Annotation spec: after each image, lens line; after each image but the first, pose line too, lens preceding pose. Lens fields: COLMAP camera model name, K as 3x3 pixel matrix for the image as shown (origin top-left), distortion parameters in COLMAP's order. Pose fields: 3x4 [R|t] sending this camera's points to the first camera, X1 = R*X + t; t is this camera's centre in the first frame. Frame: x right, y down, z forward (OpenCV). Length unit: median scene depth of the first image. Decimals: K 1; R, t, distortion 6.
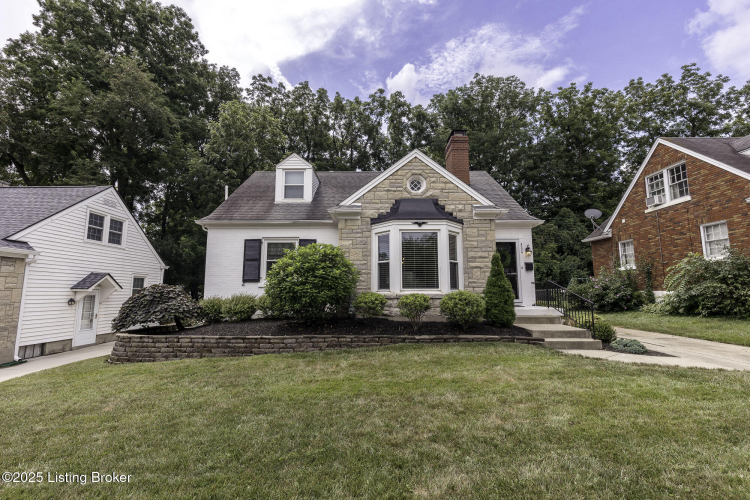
lens RADIAL K [[338.3, 0, 370.3], [0, 338.3, 248.1], [0, 0, 1]] dist [0.005003, 0.000470]
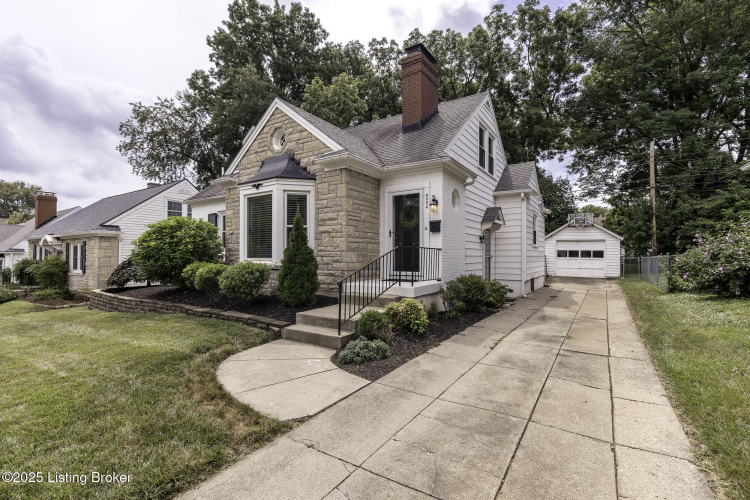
lens RADIAL K [[338.3, 0, 376.2], [0, 338.3, 252.2], [0, 0, 1]] dist [0.005003, 0.000470]
pose [[0.836492, -0.004960, -0.547957, 0.642018], [0.072283, 0.992220, 0.101365, 0.023236], [0.543191, -0.124399, 0.830342, 0.289111]]
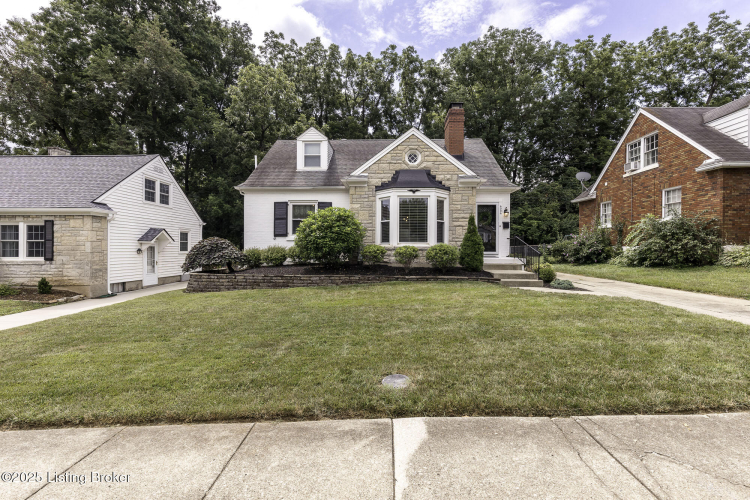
lens RADIAL K [[338.3, 0, 371.7], [0, 338.3, 249.8], [0, 0, 1]] dist [0.005003, 0.000470]
pose [[0.999382, 0.007639, -0.034311, 0.024247], [-0.002987, 0.991029, 0.133616, -0.016659], [0.035023, -0.133431, 0.990439, -0.202139]]
